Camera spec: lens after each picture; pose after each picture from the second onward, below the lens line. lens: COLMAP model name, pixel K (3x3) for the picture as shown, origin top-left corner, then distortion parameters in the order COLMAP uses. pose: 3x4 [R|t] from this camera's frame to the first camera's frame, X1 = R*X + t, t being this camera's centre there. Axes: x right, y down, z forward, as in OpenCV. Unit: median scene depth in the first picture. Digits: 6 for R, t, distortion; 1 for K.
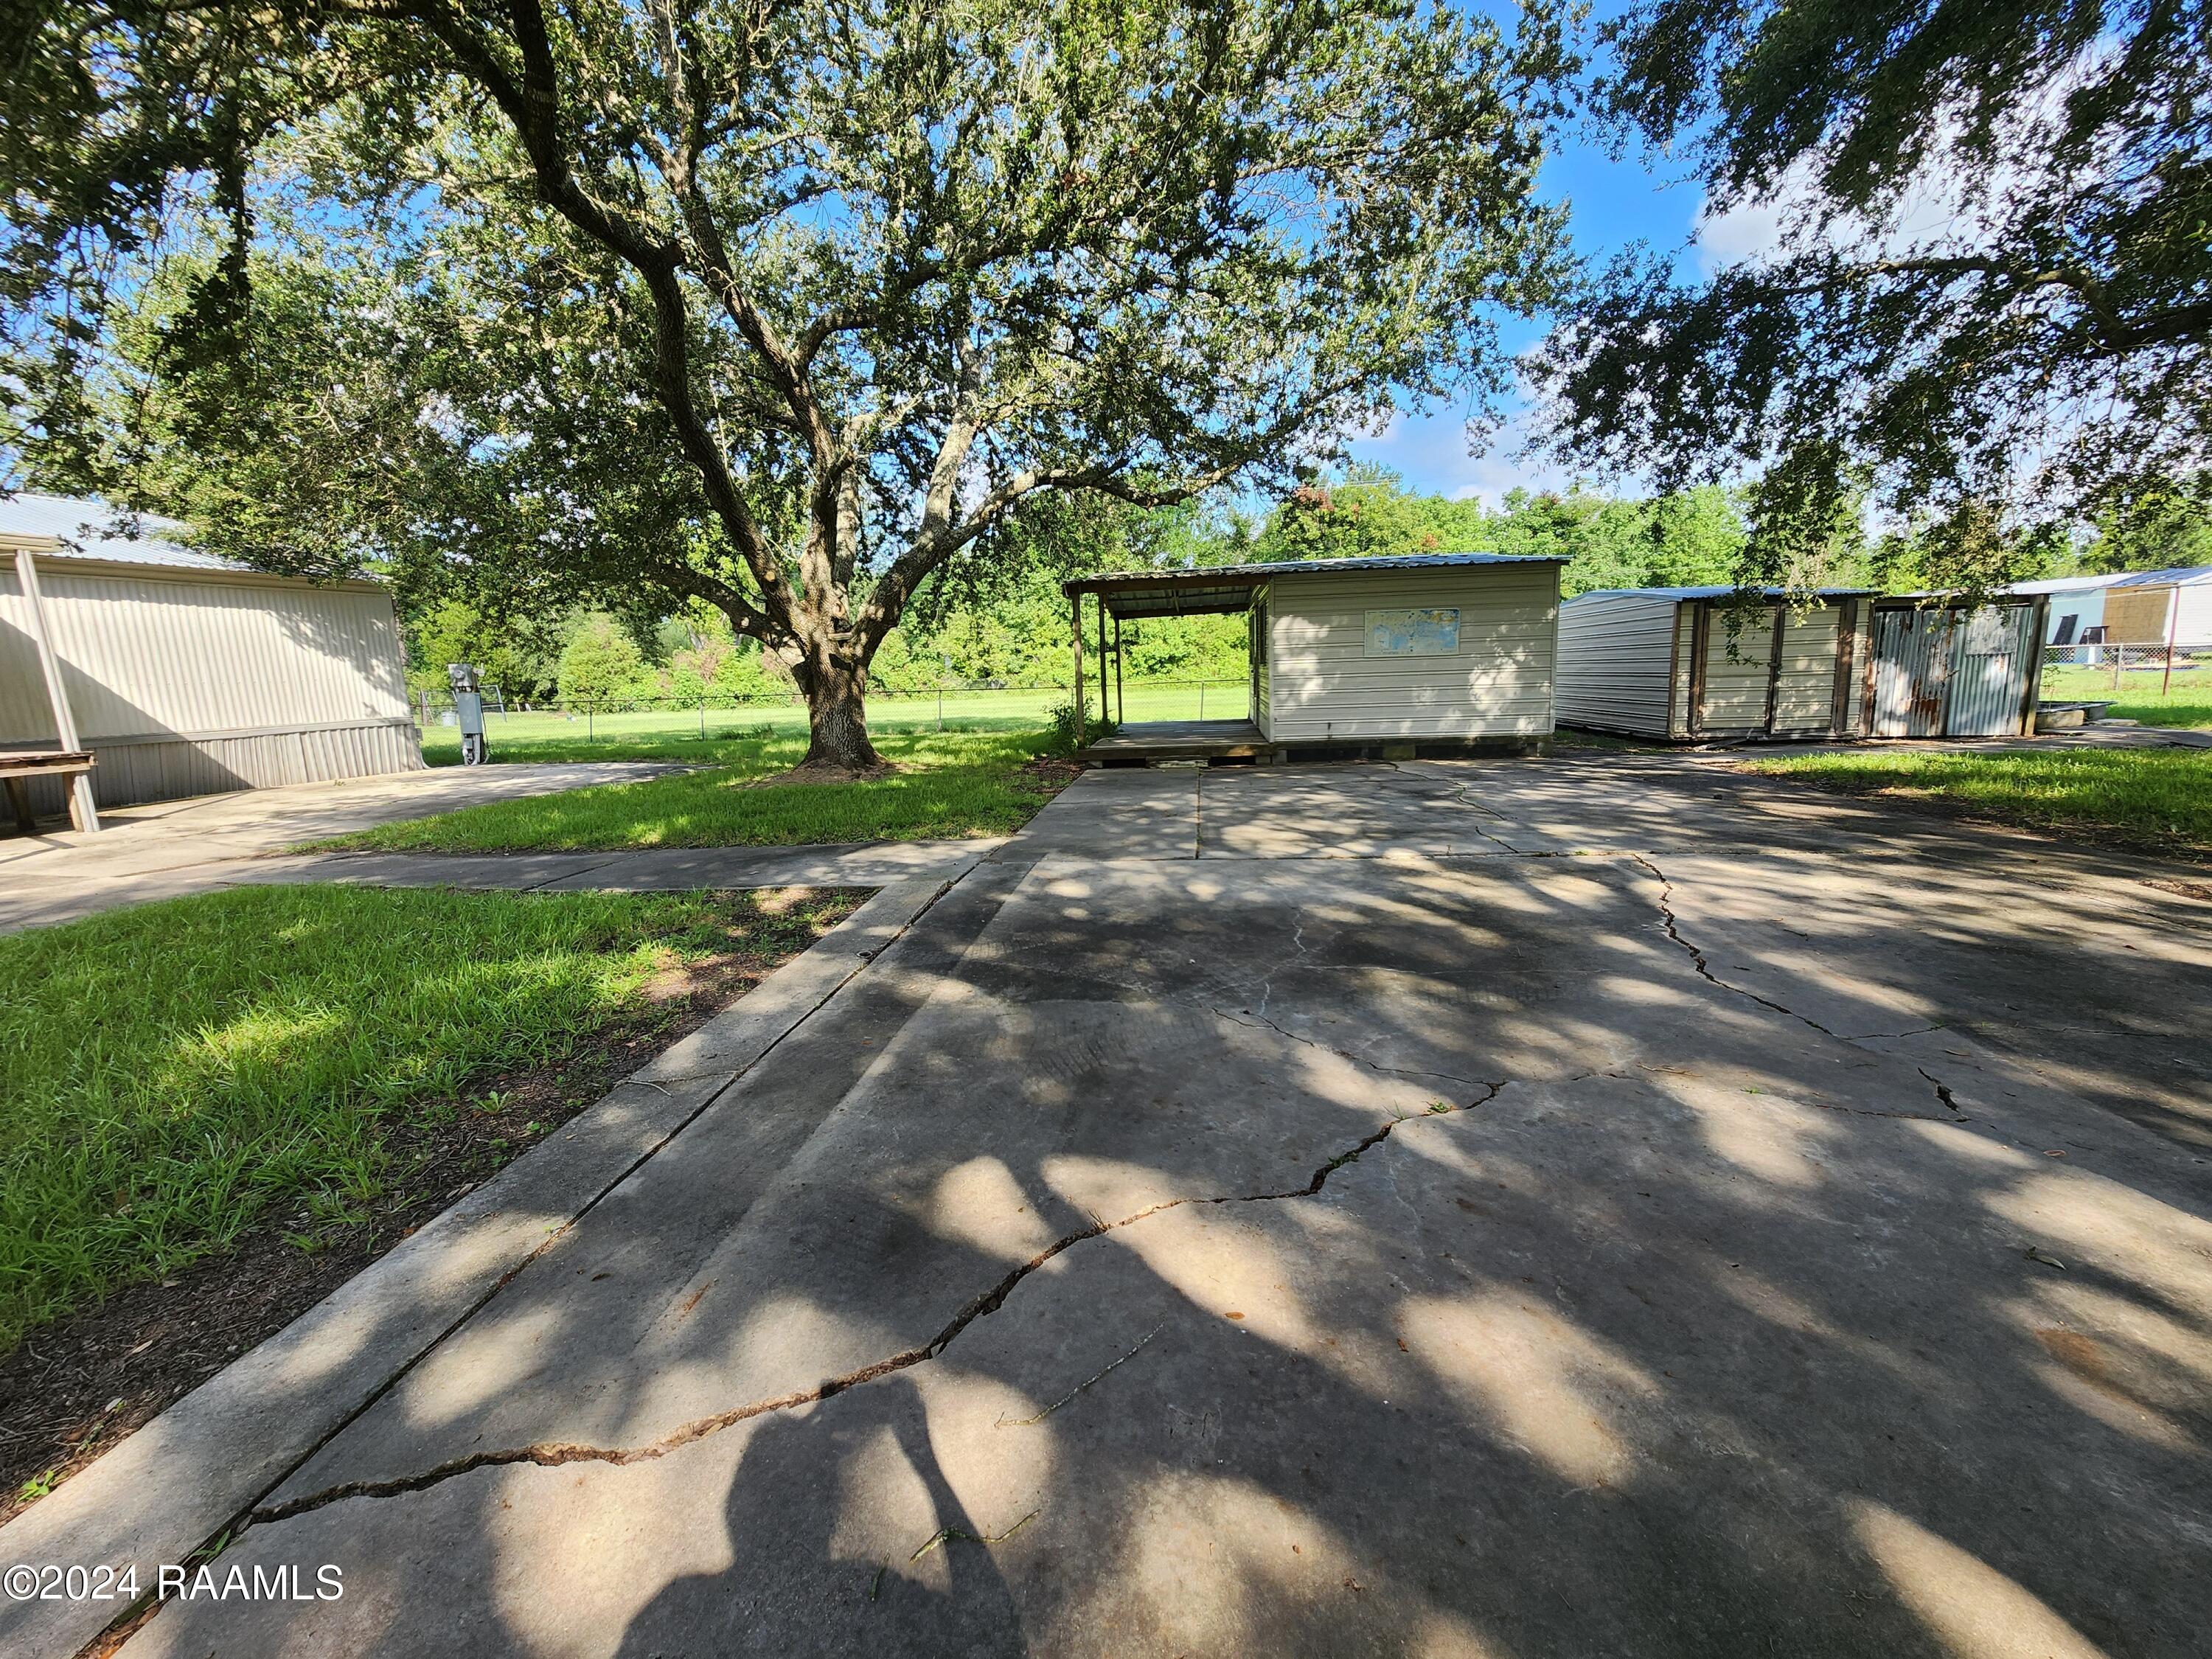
lens RADIAL K [[915.6, 0, 1104.7], [0, 915.6, 817.5], [0, 0, 1]] dist [0.009247, 0.000179]
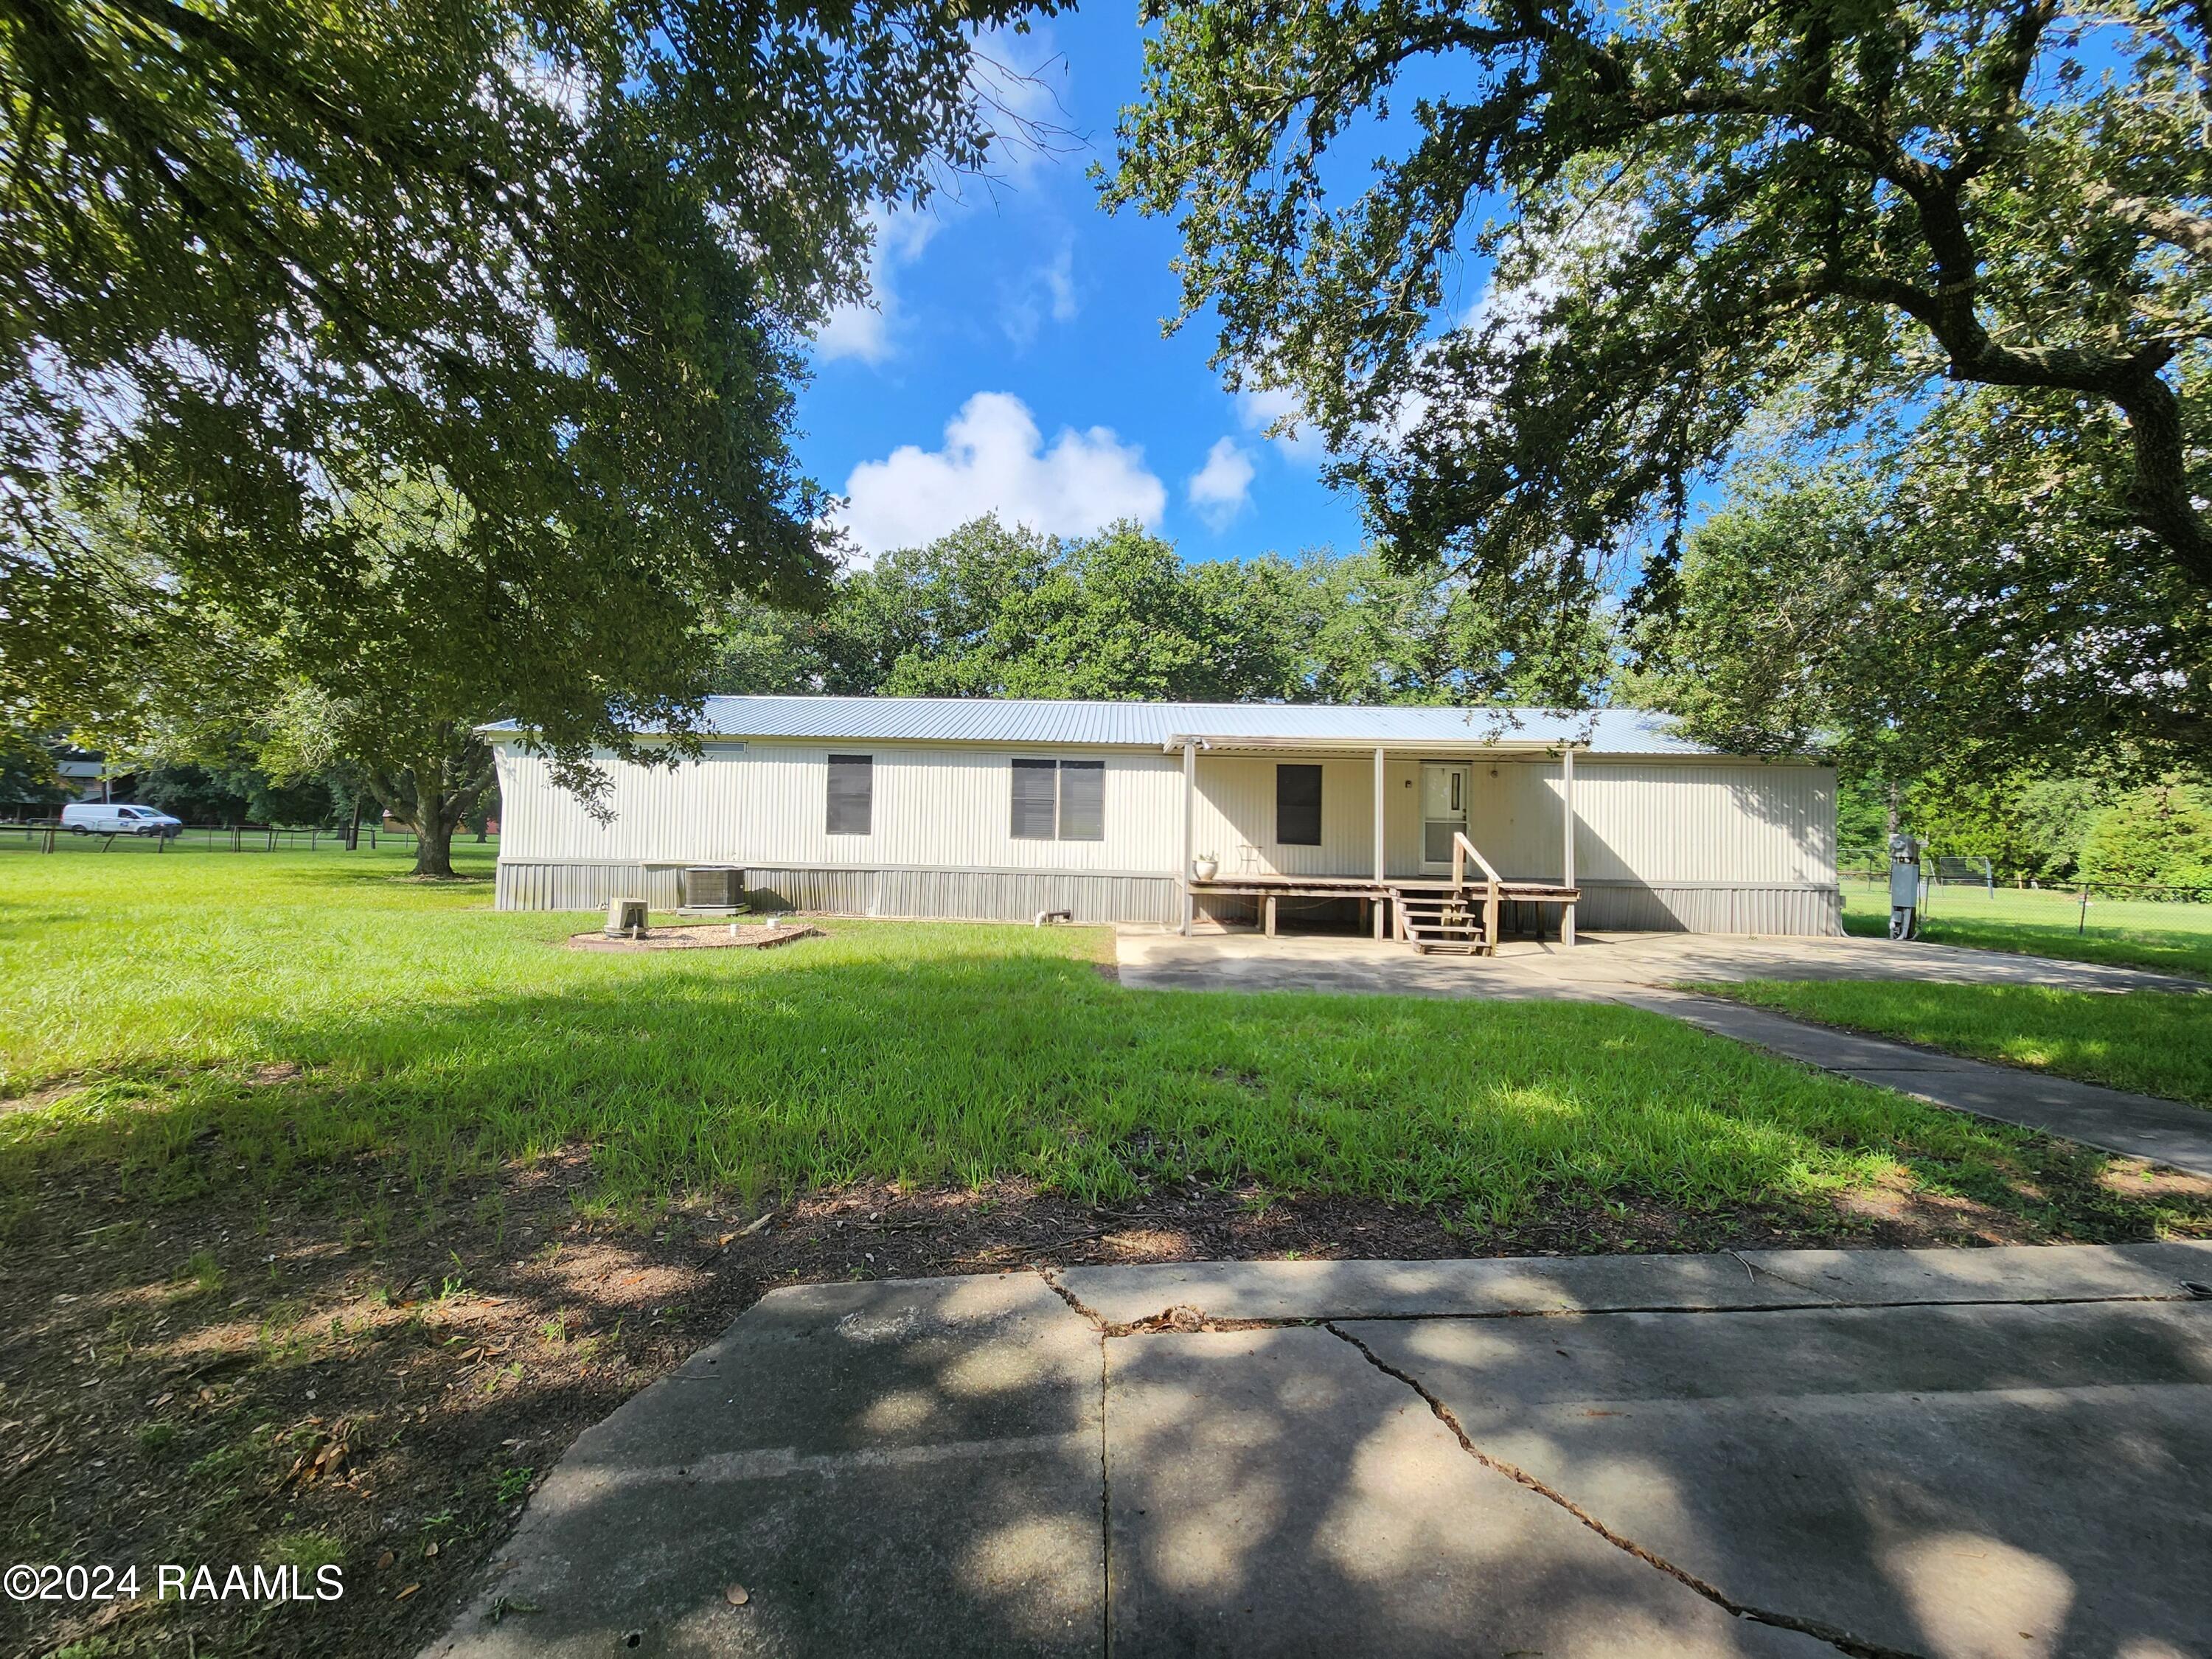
lens RADIAL K [[915.6, 0, 1104.7], [0, 915.6, 817.5], [0, 0, 1]] dist [0.009247, 0.000179]
pose [[0.203498, 0.016492, -0.978936, 0.259726], [-0.186709, 0.982163, -0.022266, -0.028253], [0.961108, 0.187307, 0.202948, 0.021638]]
